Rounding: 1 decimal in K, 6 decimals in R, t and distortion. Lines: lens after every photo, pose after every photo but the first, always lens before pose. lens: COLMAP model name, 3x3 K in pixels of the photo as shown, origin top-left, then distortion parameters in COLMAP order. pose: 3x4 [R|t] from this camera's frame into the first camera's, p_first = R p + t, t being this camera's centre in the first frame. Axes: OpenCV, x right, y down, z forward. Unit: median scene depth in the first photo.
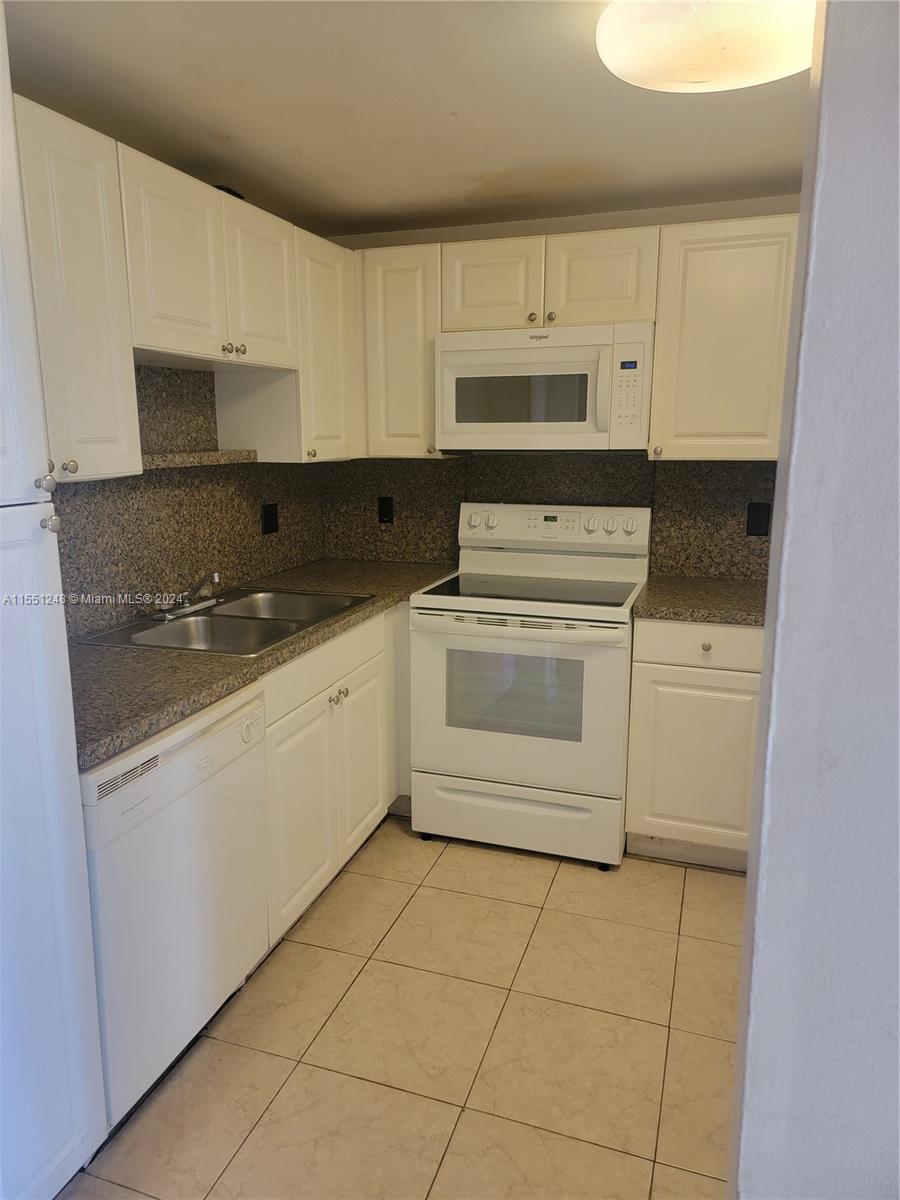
lens RADIAL K [[836.3, 0, 447.8], [0, 836.3, 596.9], [0, 0, 1]] dist [0.068679, -0.014477]
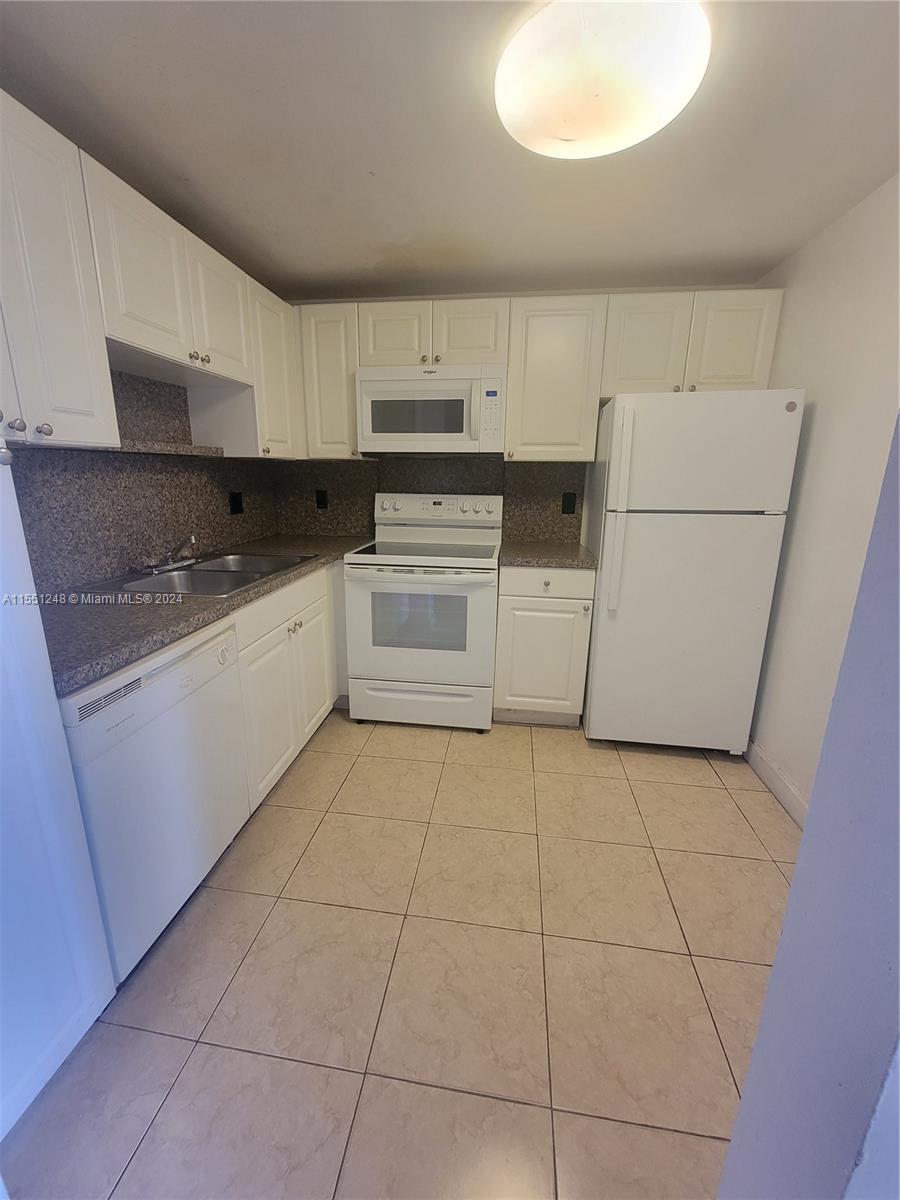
lens RADIAL K [[486.0, 0, 447.3], [0, 486.0, 596.0], [0, 0, 1]] dist [-0.001342, 0.000017]
pose [[0.981608, -0.033622, 0.187924, -0.032712], [0.024746, 0.998473, 0.049383, 0.034121], [-0.189298, -0.043825, 0.980941, 0.176140]]
